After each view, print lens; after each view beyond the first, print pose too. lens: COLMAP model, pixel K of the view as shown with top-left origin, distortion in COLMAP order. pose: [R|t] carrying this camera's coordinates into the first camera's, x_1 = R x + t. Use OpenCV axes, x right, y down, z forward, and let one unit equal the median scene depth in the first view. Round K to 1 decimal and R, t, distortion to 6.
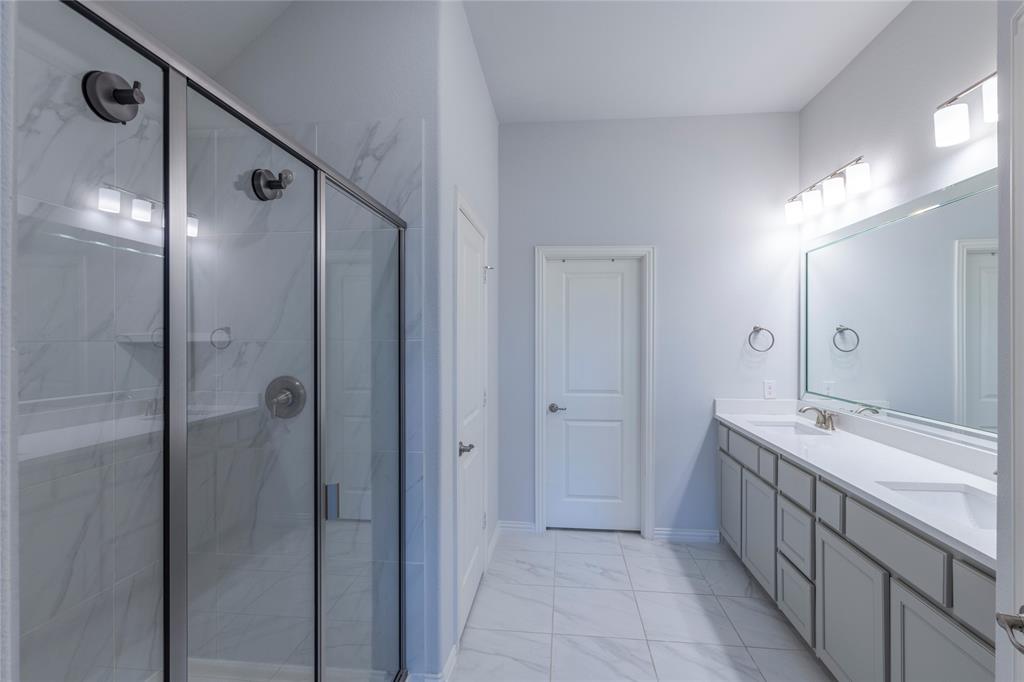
lens RADIAL K [[471.4, 0, 514.7], [0, 471.4, 334.9], [0, 0, 1]] dist [-0.004556, -0.000264]
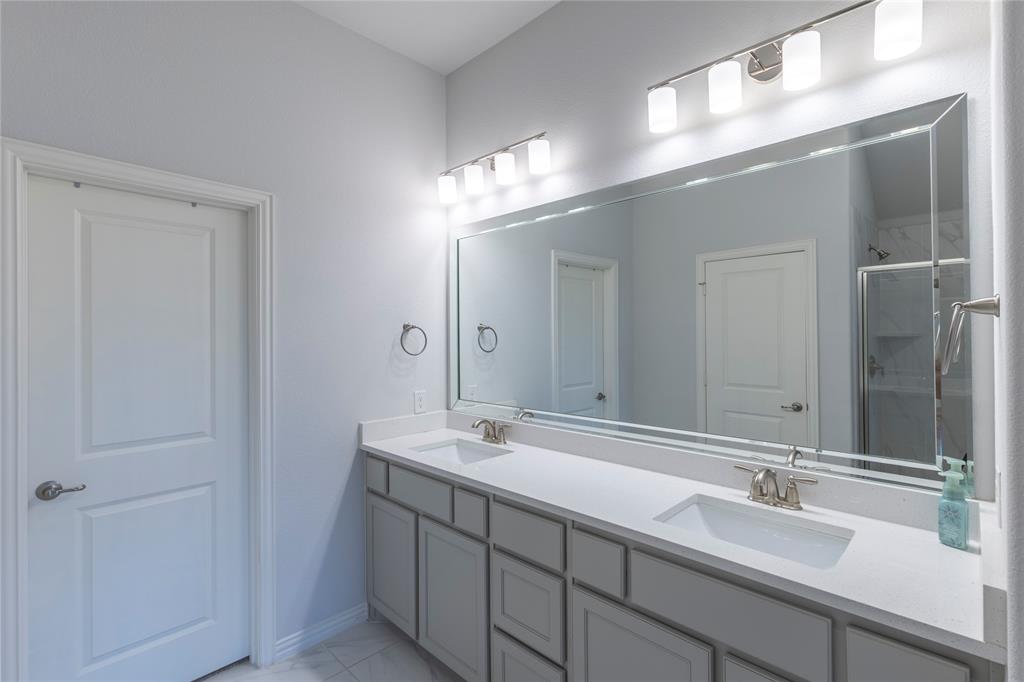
lens RADIAL K [[471.4, 0, 514.7], [0, 471.4, 334.9], [0, 0, 1]] dist [-0.004556, -0.000264]
pose [[0.618790, -0.003614, 0.785548, 0.002942], [0.004591, 0.999989, 0.000984, 0.000729], [-0.785543, 0.002997, 0.618799, 0.377200]]
